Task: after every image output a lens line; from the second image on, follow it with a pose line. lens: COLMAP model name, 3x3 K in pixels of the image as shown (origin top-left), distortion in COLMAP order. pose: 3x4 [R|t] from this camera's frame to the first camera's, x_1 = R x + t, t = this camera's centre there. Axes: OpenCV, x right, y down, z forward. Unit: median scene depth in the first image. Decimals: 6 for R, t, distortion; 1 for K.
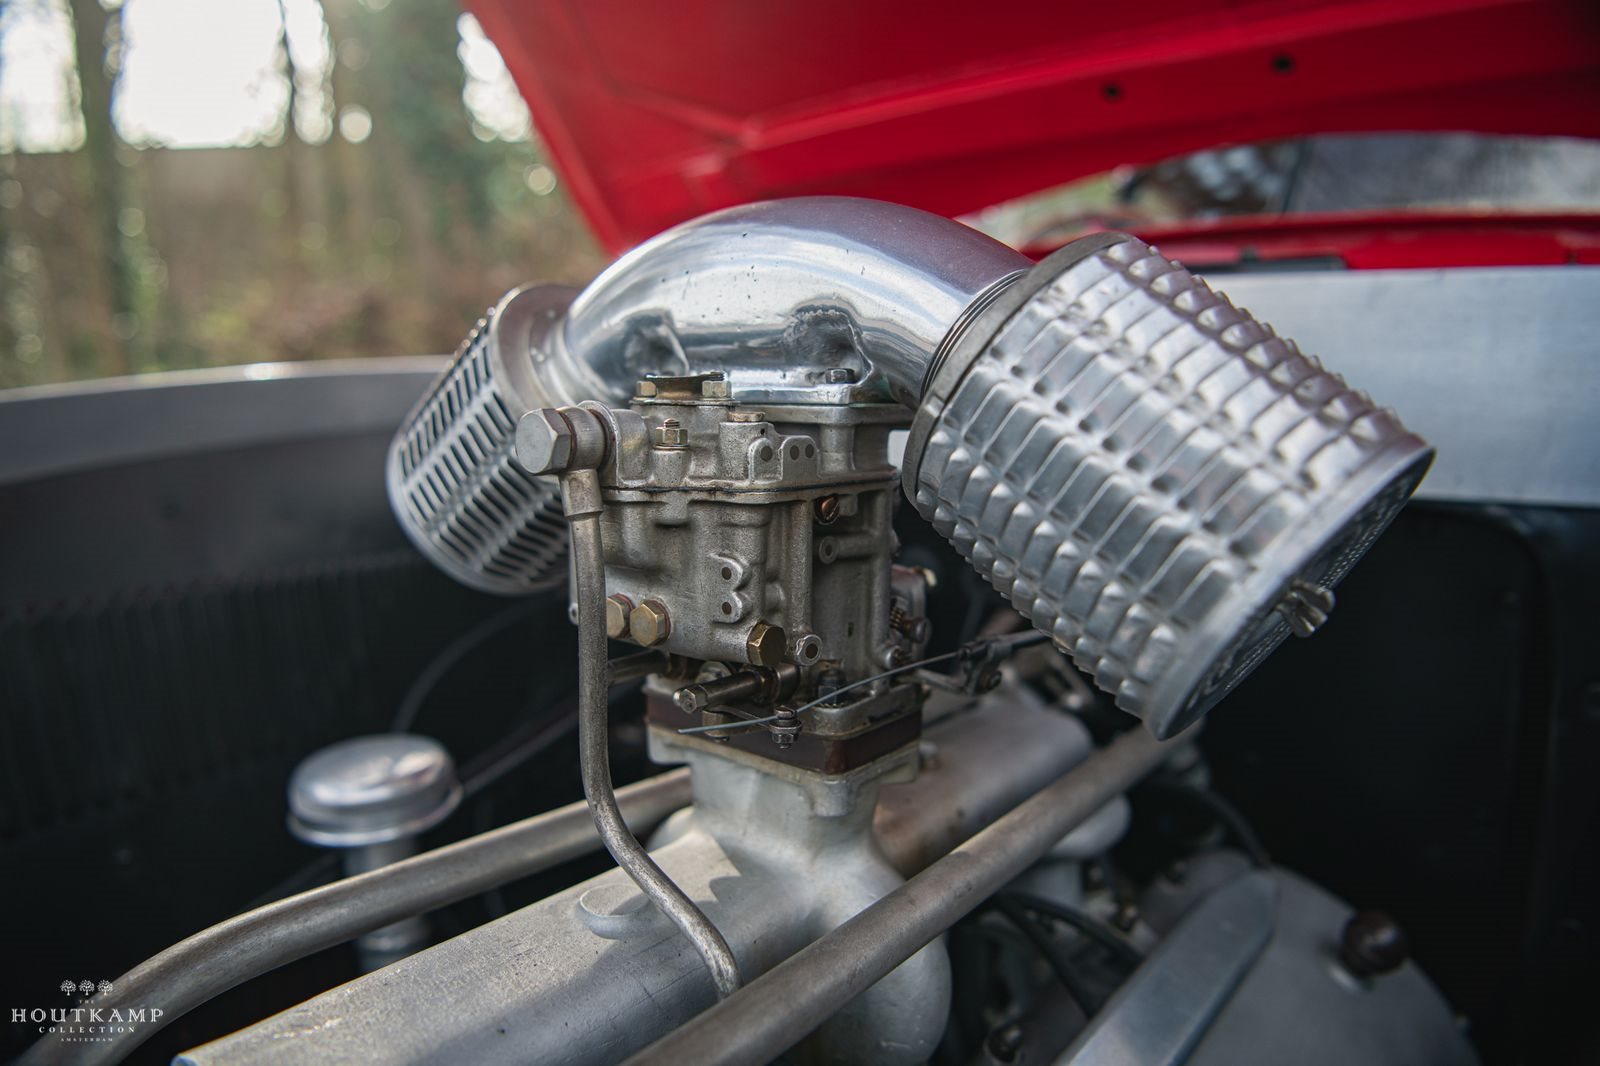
lens RADIAL K [[1051.8, 0, 800.0], [0, 1051.8, 533.0], [0, 0, 1]] dist [-0.074106, 0.000962]
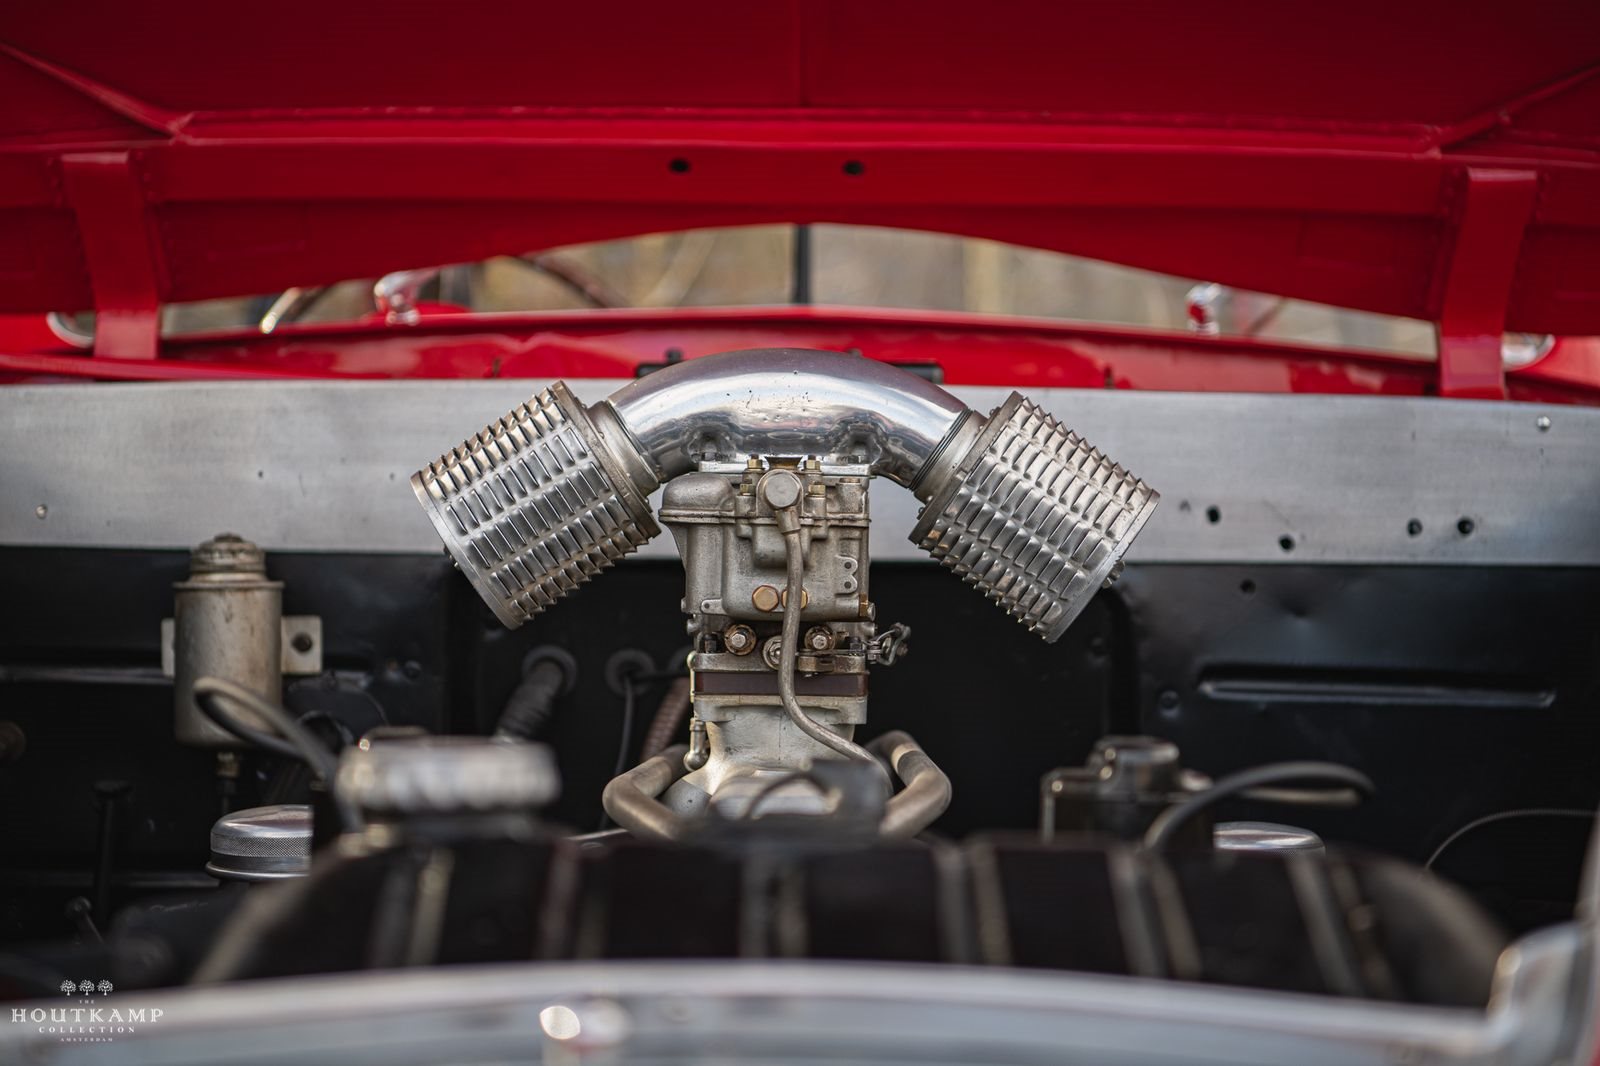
lens RADIAL K [[3163.0, 0, 794.7], [0, 3163.0, 505.7], [0, 0, 1]] dist [0.363329, -0.144371]
pose [[0.779145, 0.019021, 0.626555, -3.372912], [0.068934, 0.990877, -0.115803, 0.531946], [-0.623042, 0.133418, 0.770726, -2.994569]]
